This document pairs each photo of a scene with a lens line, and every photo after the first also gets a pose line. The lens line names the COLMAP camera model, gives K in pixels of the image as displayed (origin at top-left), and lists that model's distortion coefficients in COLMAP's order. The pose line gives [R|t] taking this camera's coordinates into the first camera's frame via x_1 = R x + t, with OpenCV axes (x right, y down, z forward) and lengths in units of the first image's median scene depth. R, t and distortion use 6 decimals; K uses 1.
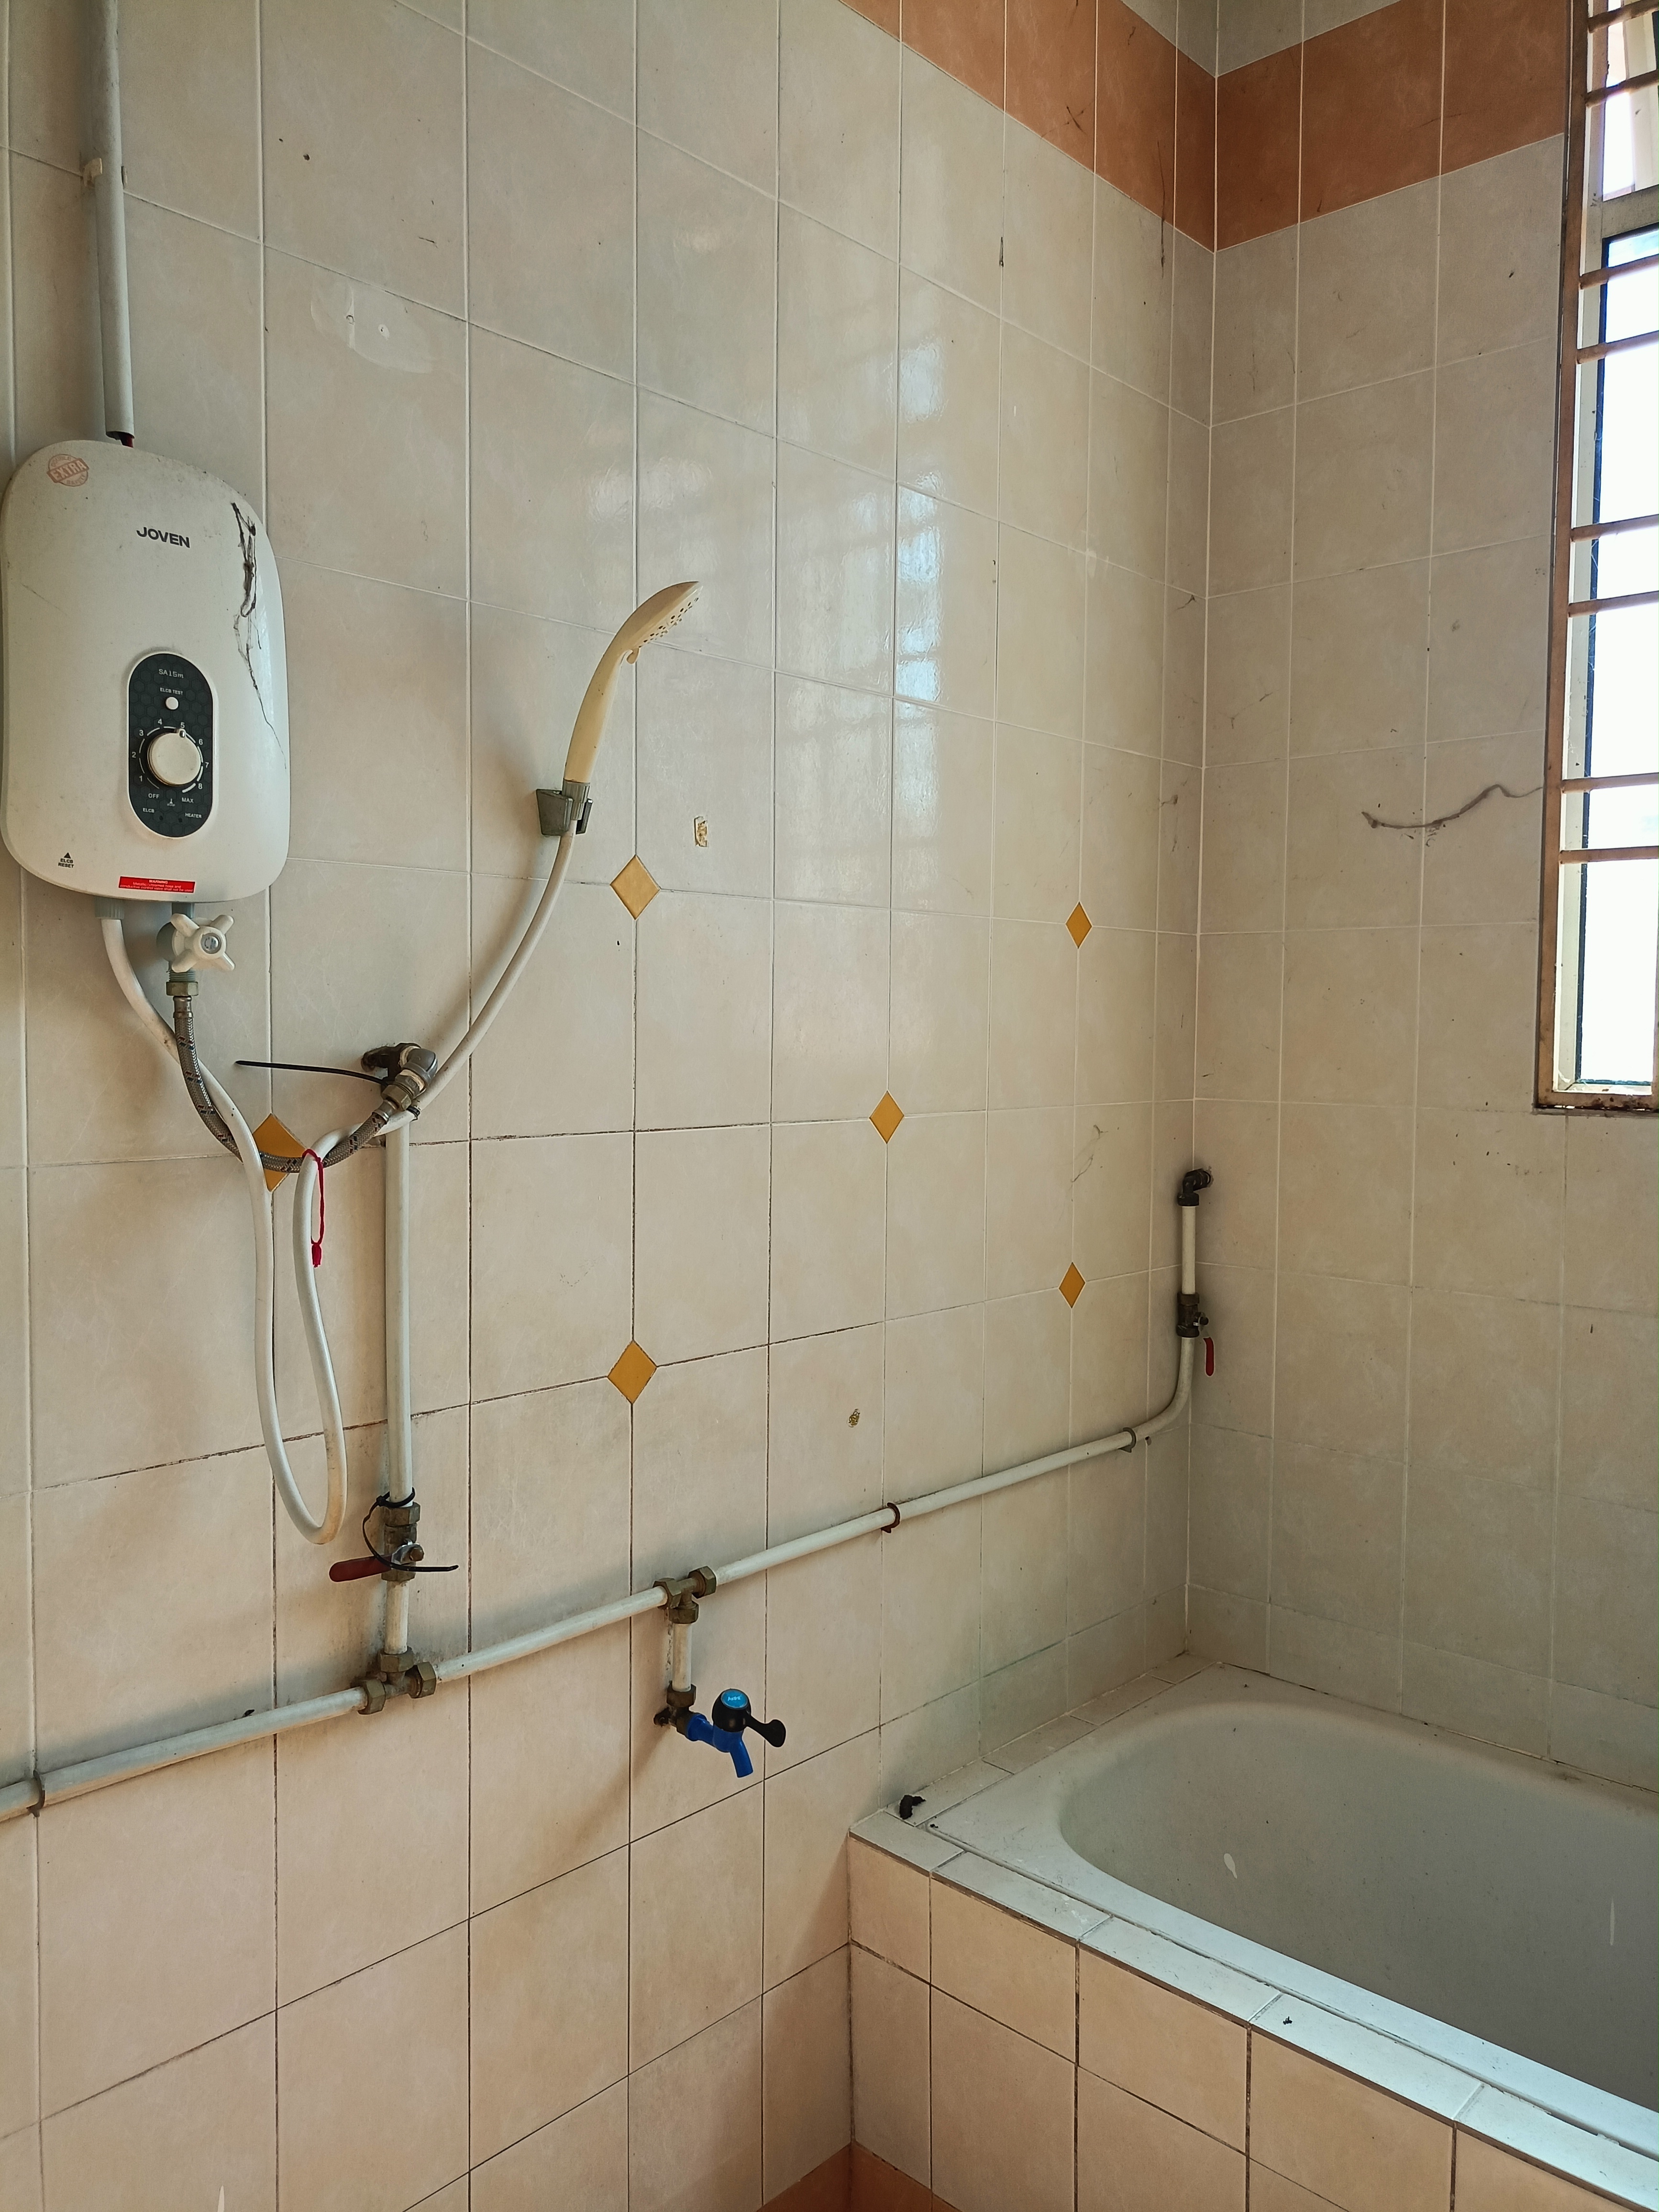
lens RADIAL K [[1661.9, 0, 810.8], [0, 1661.9, 1100.5], [0, 0, 1]] dist [0.031538, -0.031995]
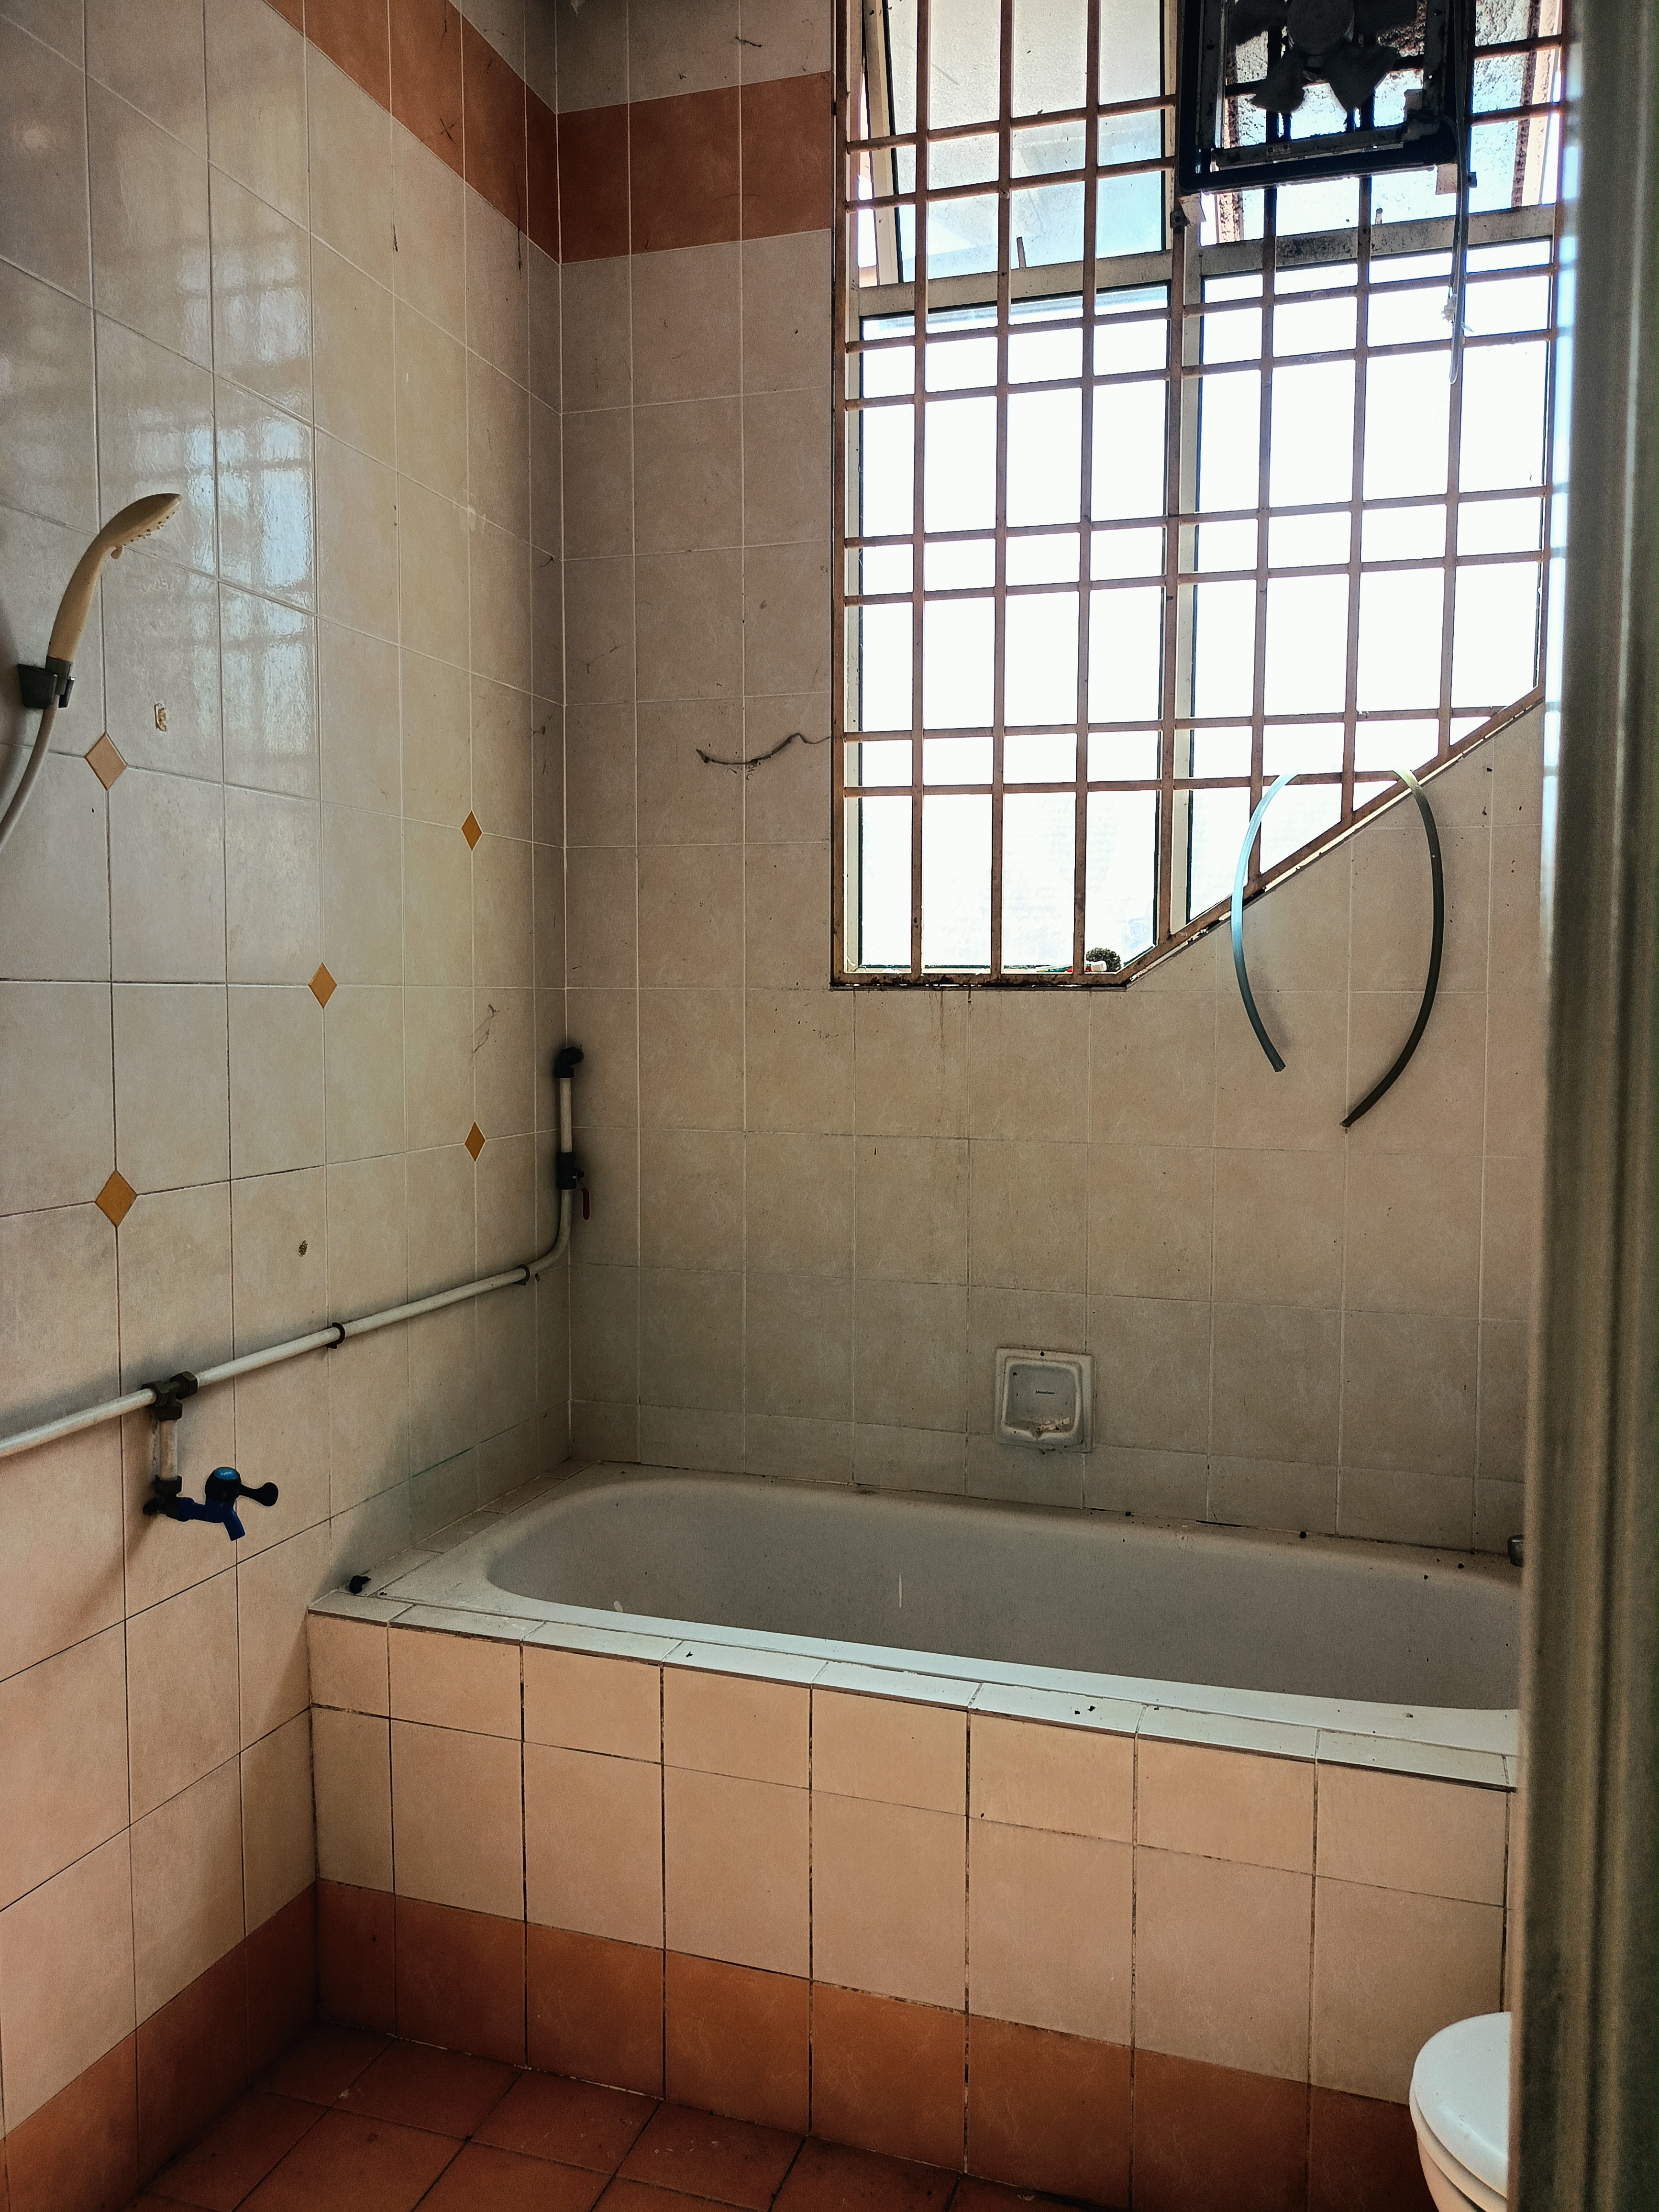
lens RADIAL K [[1702.3, 0, 882.6], [0, 1702.3, 1105.2], [0, 0, 1]] dist [0.011397, -0.001414]
pose [[0.894283, -0.031989, 0.446357, -0.126354], [0.025277, 0.999460, 0.020985, 0.072494], [-0.446788, -0.007484, 0.894609, -0.204317]]
